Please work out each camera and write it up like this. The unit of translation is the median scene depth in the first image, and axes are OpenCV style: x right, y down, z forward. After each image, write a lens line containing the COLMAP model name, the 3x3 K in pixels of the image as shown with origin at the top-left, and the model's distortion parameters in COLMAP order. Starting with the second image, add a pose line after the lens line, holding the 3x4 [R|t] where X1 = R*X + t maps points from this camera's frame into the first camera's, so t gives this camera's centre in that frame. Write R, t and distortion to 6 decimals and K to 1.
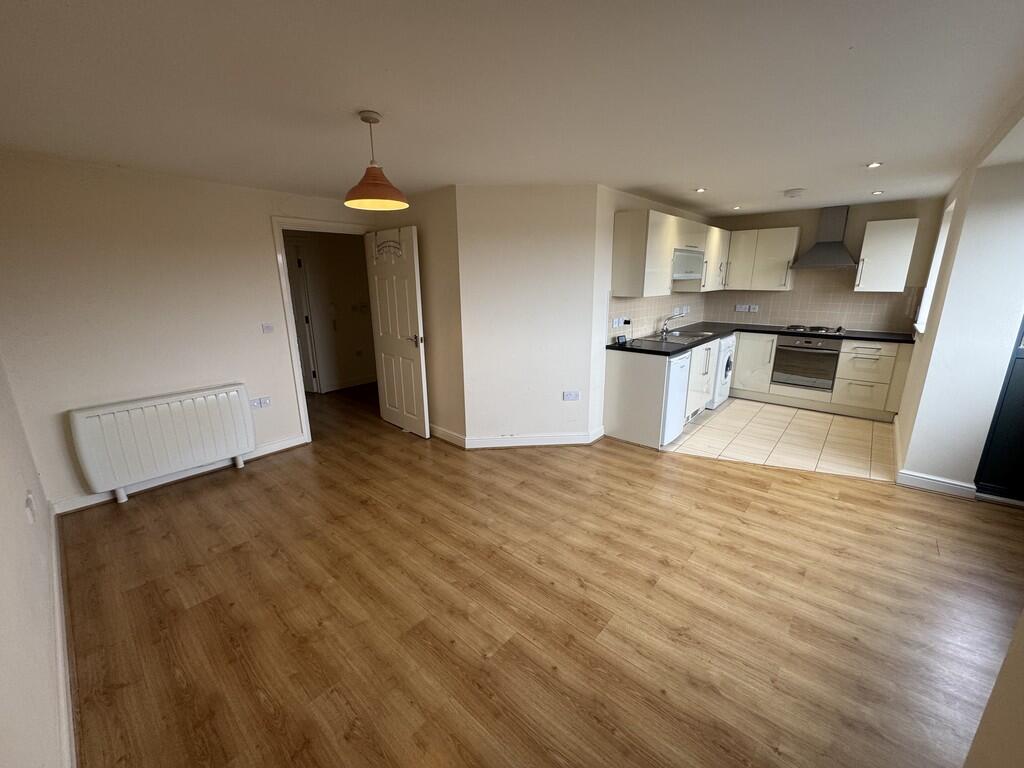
lens RADIAL K [[408.9, 0, 513.4], [0, 408.9, 384.3], [0, 0, 1]] dist [-0.009449, -0.000380]
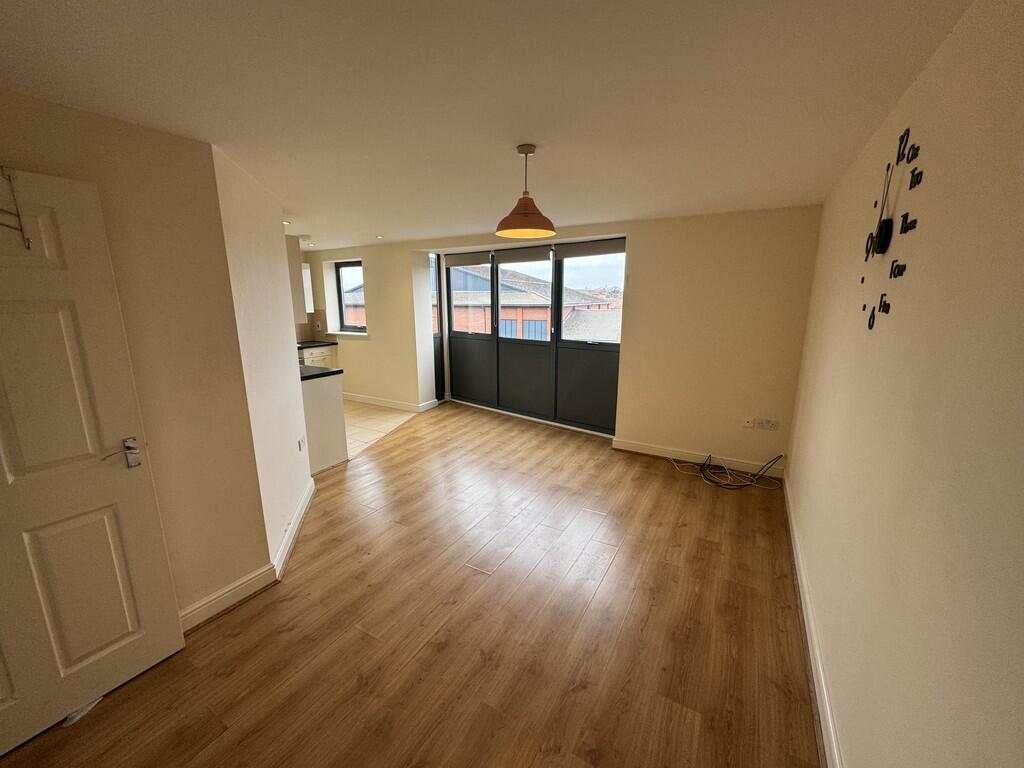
lens RADIAL K [[408.9, 0, 512.5], [0, 408.9, 382.5], [0, 0, 1]] dist [-0.009449, -0.000380]
pose [[-0.202588, -0.189909, 0.960673, -1.026199], [0.249587, 0.938604, 0.238179, -0.254053], [-0.946924, 0.288024, -0.142751, 0.952767]]
